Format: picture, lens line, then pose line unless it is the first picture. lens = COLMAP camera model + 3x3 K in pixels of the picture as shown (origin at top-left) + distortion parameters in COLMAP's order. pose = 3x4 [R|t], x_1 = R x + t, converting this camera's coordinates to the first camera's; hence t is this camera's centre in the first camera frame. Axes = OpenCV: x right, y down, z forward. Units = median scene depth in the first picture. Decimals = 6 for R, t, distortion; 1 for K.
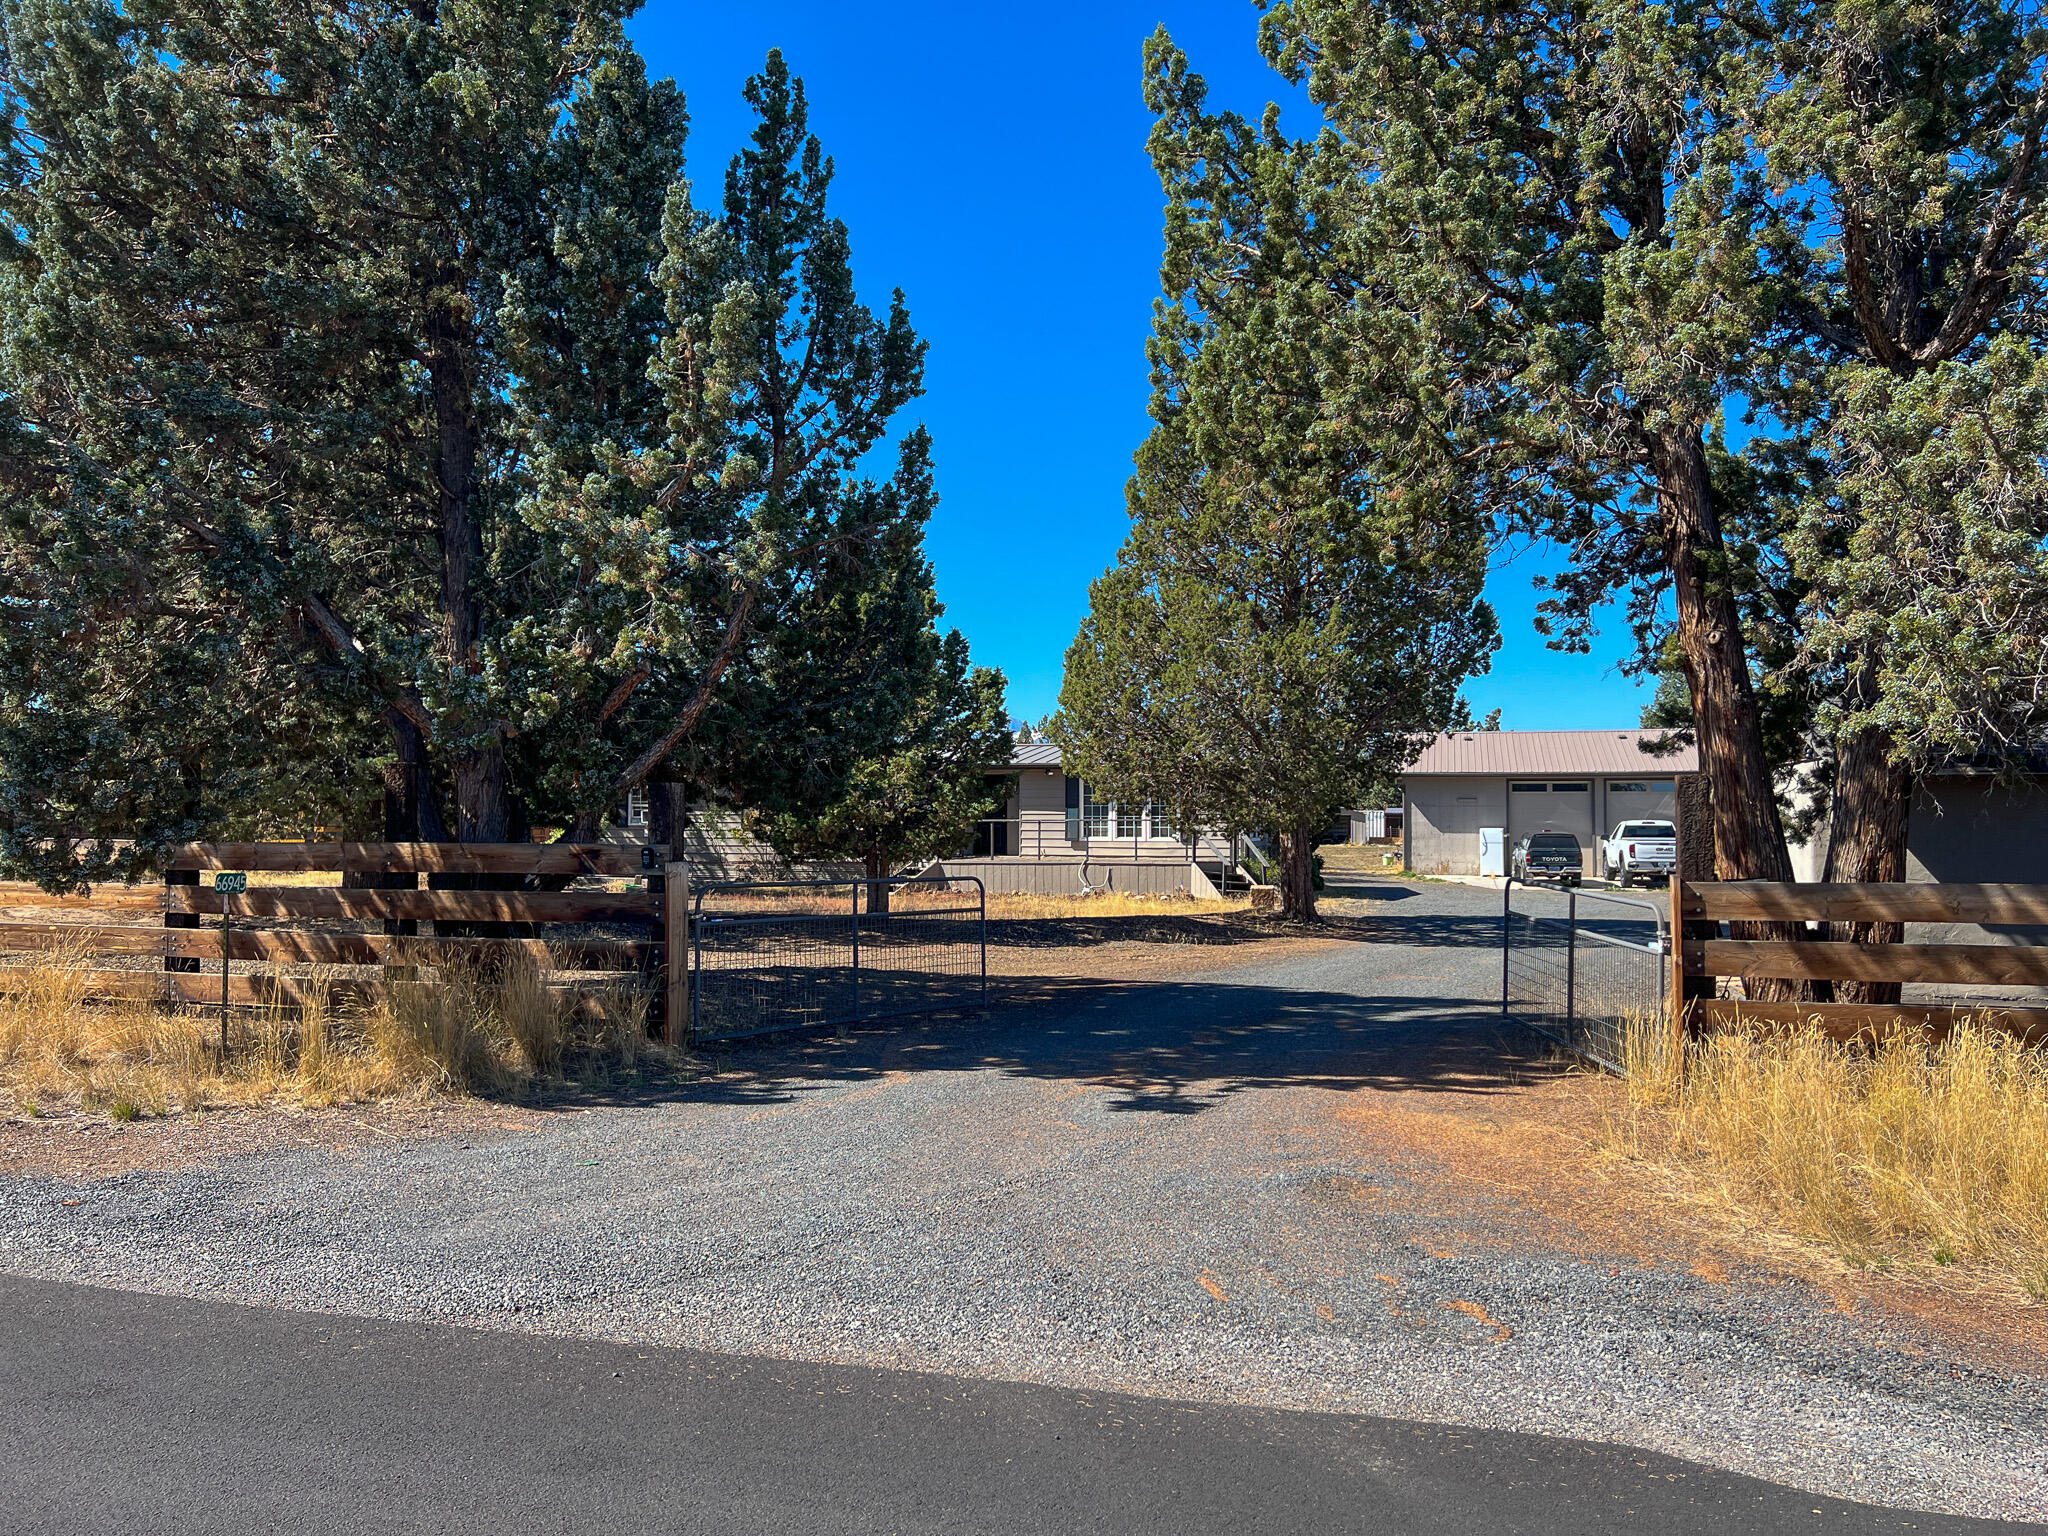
lens RADIAL K [[1540.8, 0, 1010.9], [0, 1540.8, 771.7], [0, 0, 1]] dist [0.025927, -0.028409]
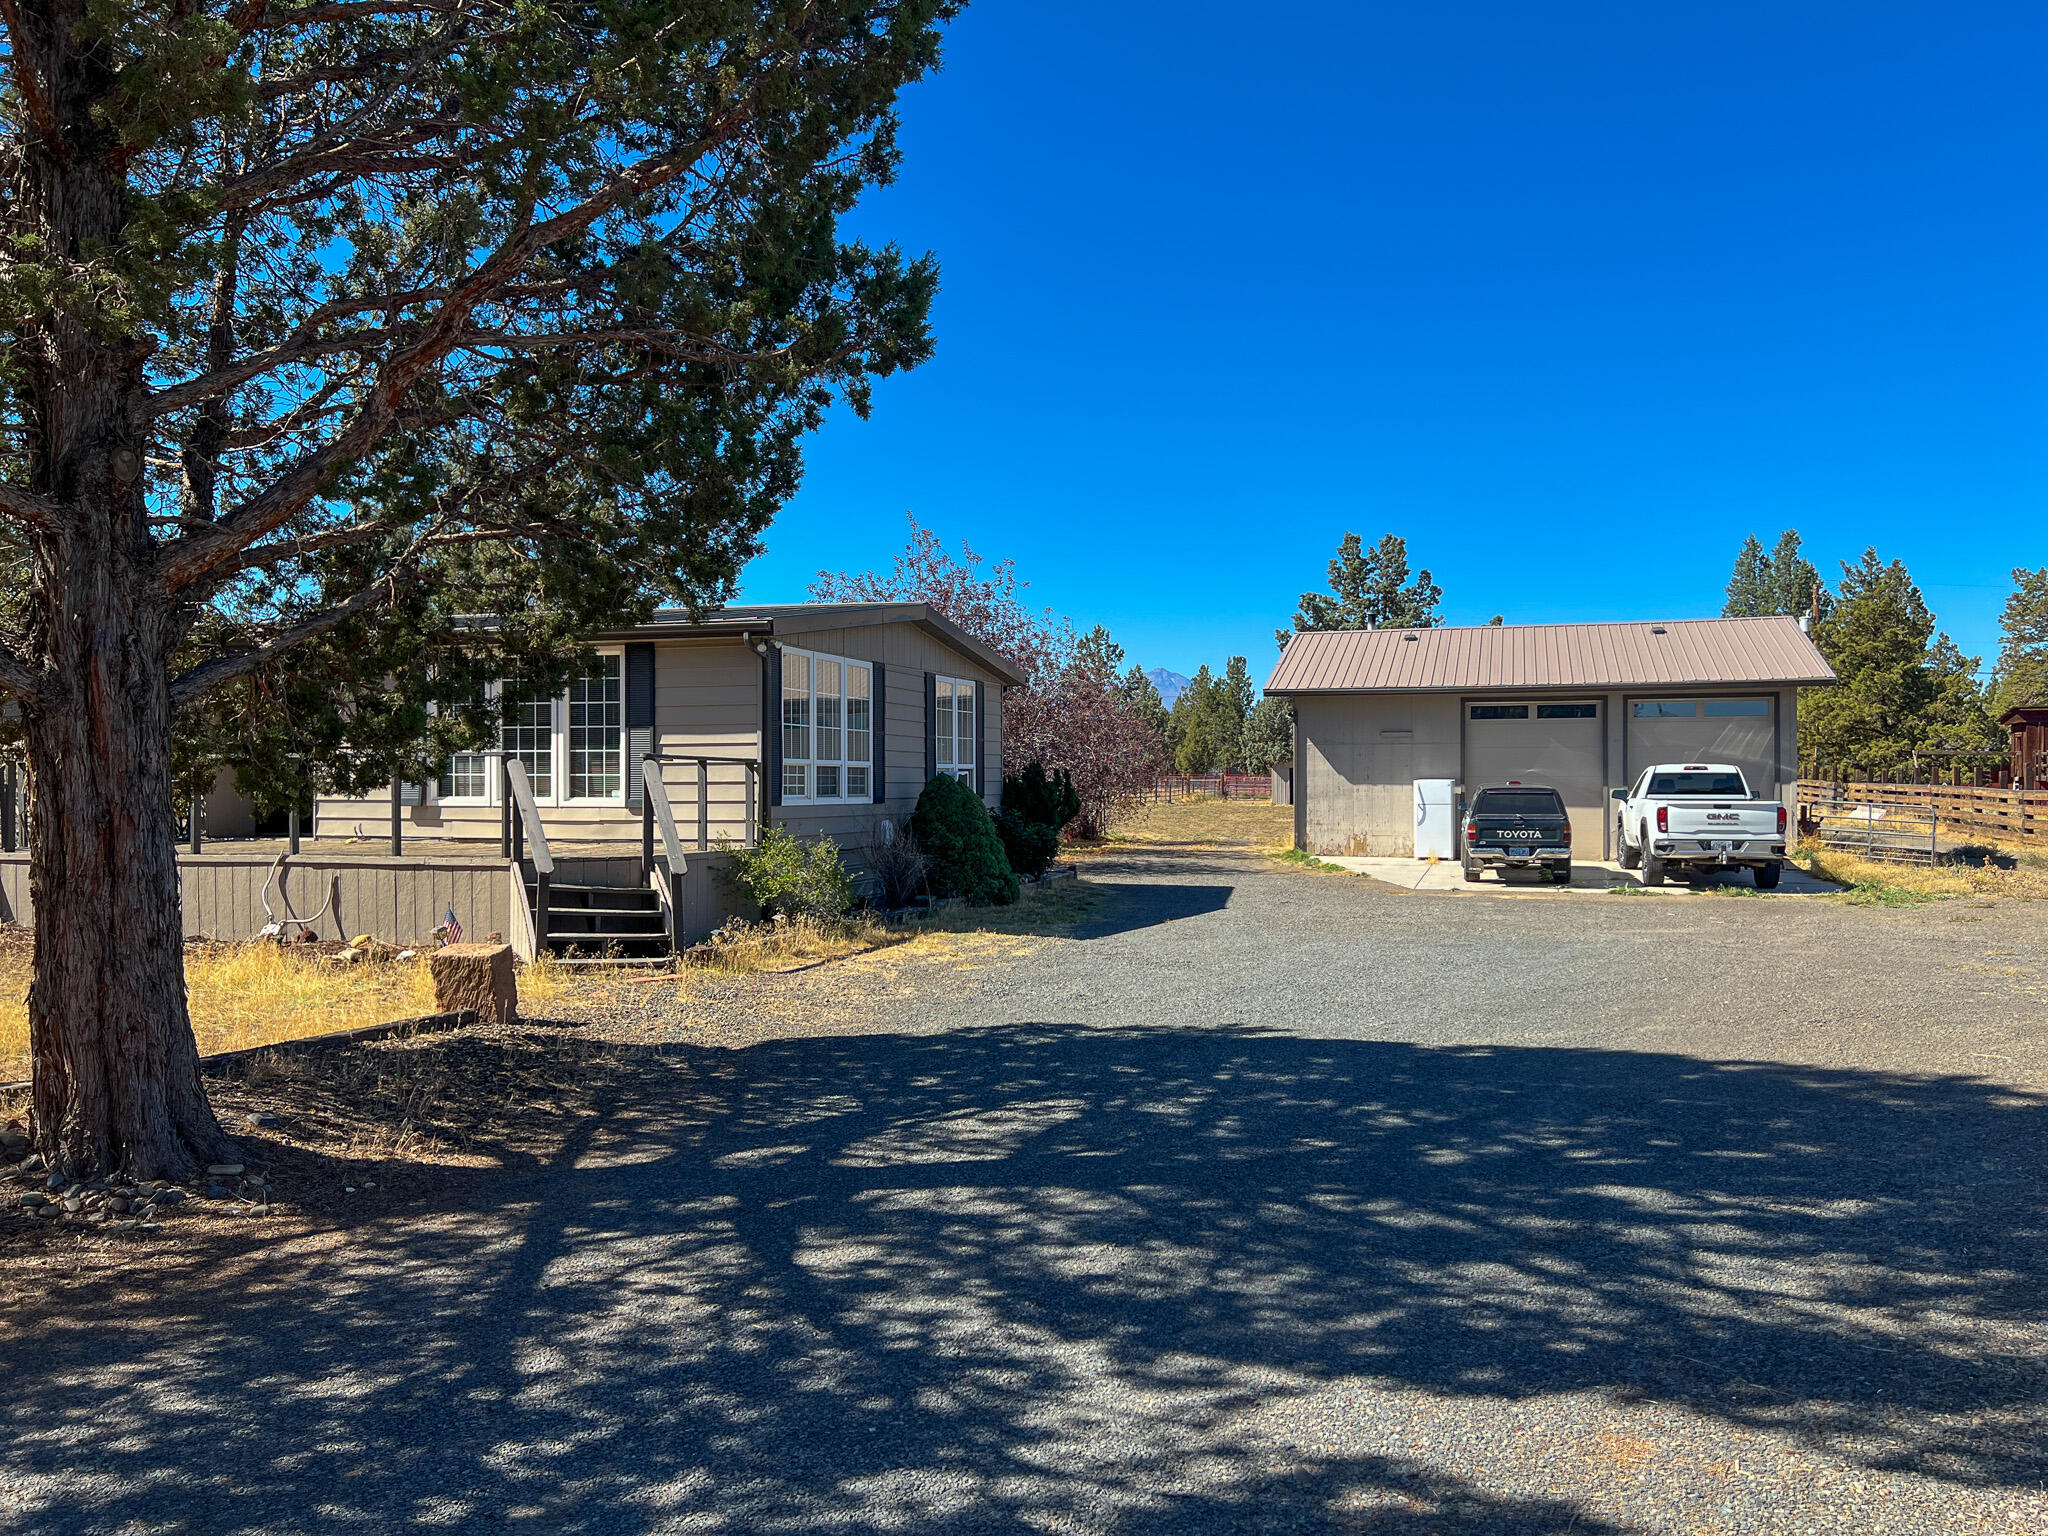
lens RADIAL K [[1540.8, 0, 1031.4], [0, 1540.8, 785.4], [0, 0, 1]] dist [0.025927, -0.028409]
pose [[0.999633, -0.003052, -0.026928, 0.236132], [0.004007, 0.999362, 0.035478, 0.023450], [0.026803, -0.035572, 0.999008, 0.548007]]
